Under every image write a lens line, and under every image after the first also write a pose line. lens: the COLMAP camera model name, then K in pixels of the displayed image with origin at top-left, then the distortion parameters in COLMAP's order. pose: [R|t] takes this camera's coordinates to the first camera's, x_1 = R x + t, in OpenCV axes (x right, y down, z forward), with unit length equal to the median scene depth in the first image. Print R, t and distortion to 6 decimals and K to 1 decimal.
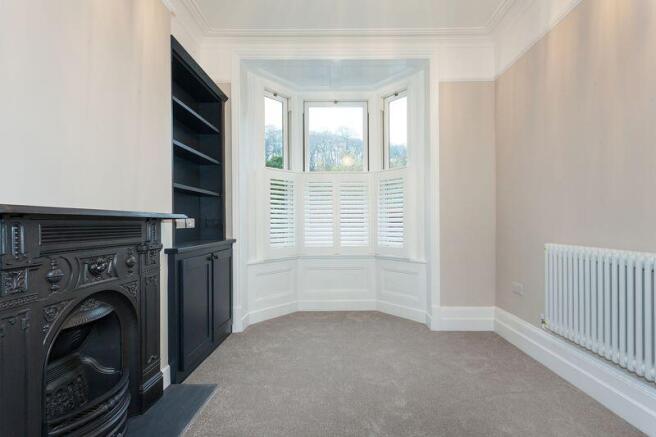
lens RADIAL K [[319.0, 0, 330.2], [0, 319.0, 218.7], [0, 0, 1]] dist [0.000400, -0.000723]
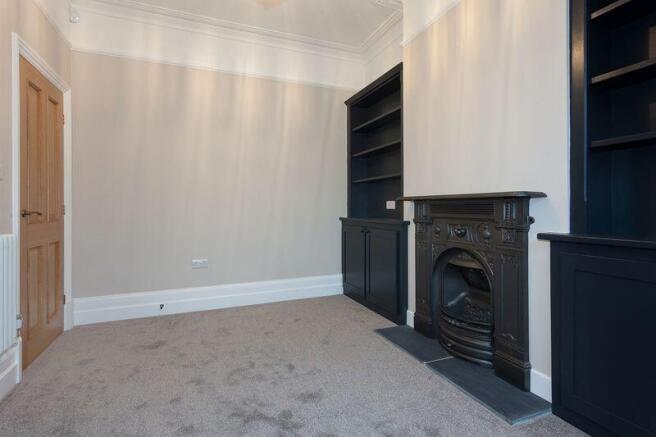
lens RADIAL K [[319.0, 0, 330.2], [0, 319.0, 218.7], [0, 0, 1]] dist [0.000400, -0.000723]
pose [[-0.917113, 0.022832, -0.397972, 0.425465], [0.014409, 0.999605, 0.024144, 0.043499], [0.398366, 0.016409, -0.917080, 2.087163]]
